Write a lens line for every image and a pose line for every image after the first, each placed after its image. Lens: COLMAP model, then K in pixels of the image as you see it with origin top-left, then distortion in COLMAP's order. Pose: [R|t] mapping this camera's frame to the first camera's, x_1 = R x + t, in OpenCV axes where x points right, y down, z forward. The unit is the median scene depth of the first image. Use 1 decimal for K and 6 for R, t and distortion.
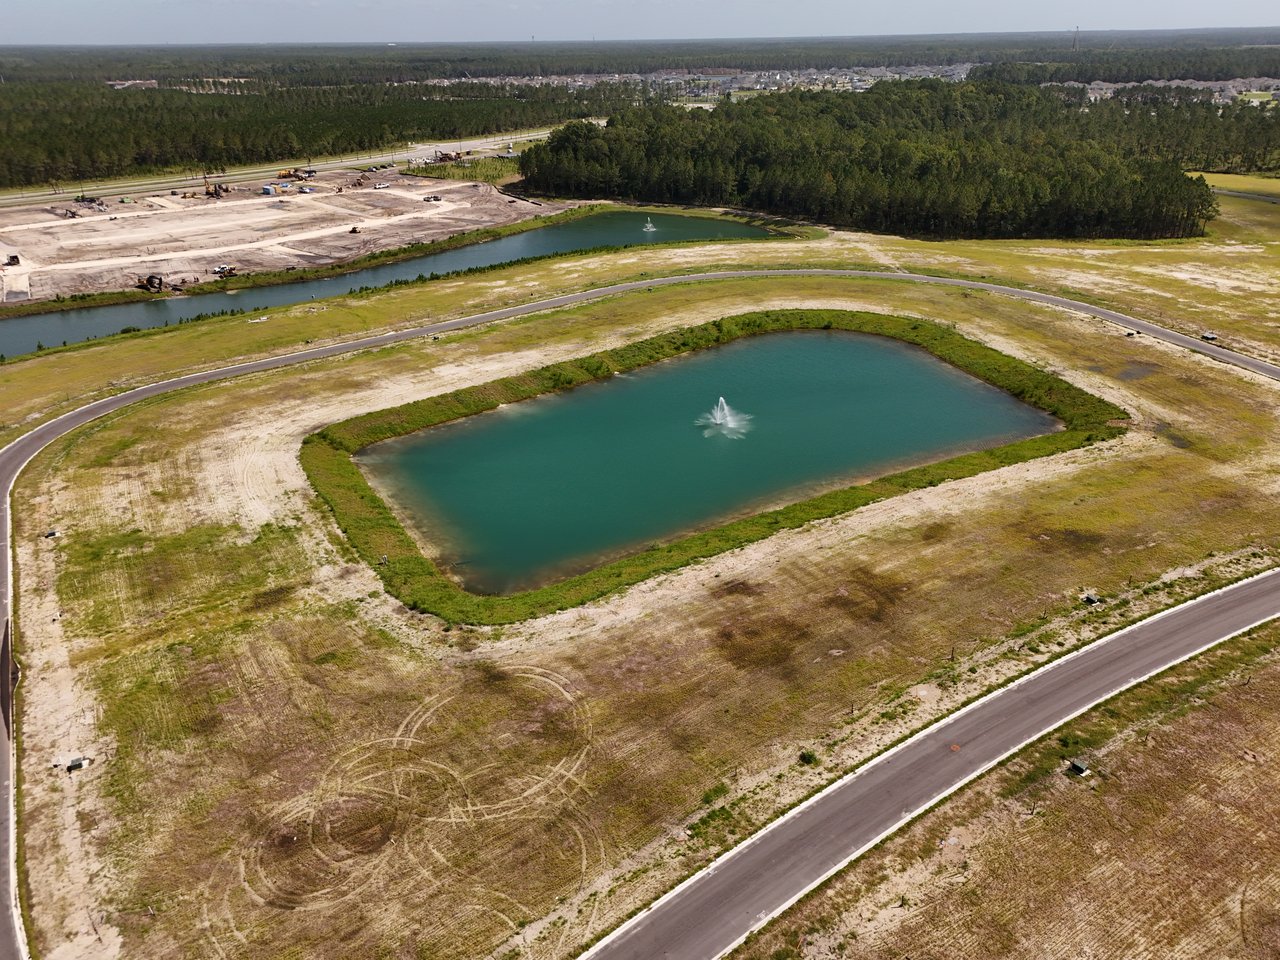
lens RADIAL K [[944.3, 0, 641.8], [0, 944.3, 483.9], [0, 0, 1]] dist [0.064313, -0.056428]
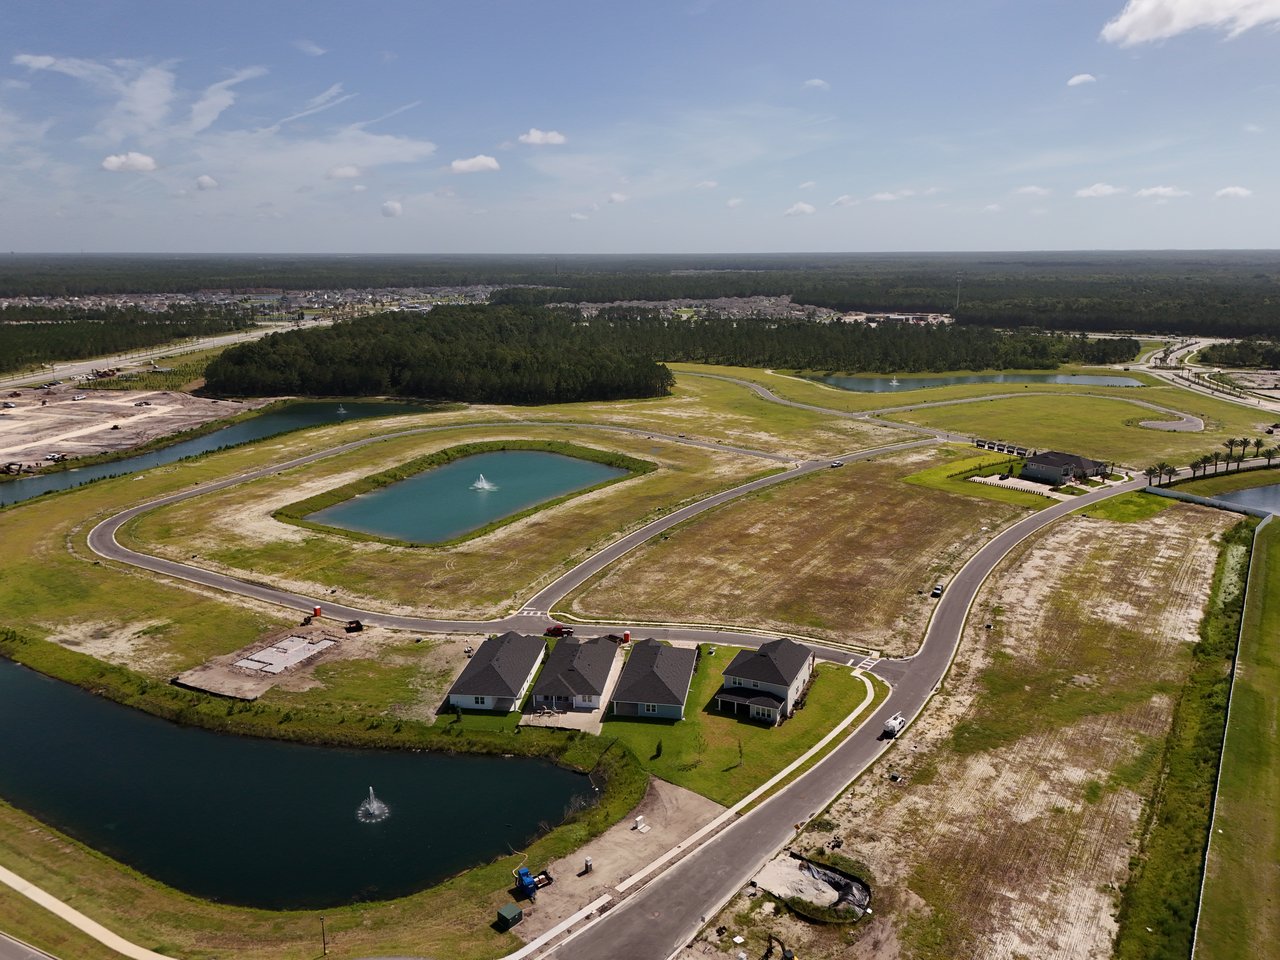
lens RADIAL K [[944.3, 0, 642.7], [0, 944.3, 478.0], [0, 0, 1]] dist [0.064313, -0.056428]
pose [[0.883775, -0.098712, 0.457381, -0.331794], [0.190072, 0.968949, -0.158149, 0.186698], [-0.427568, 0.226703, 0.875095, -0.567091]]
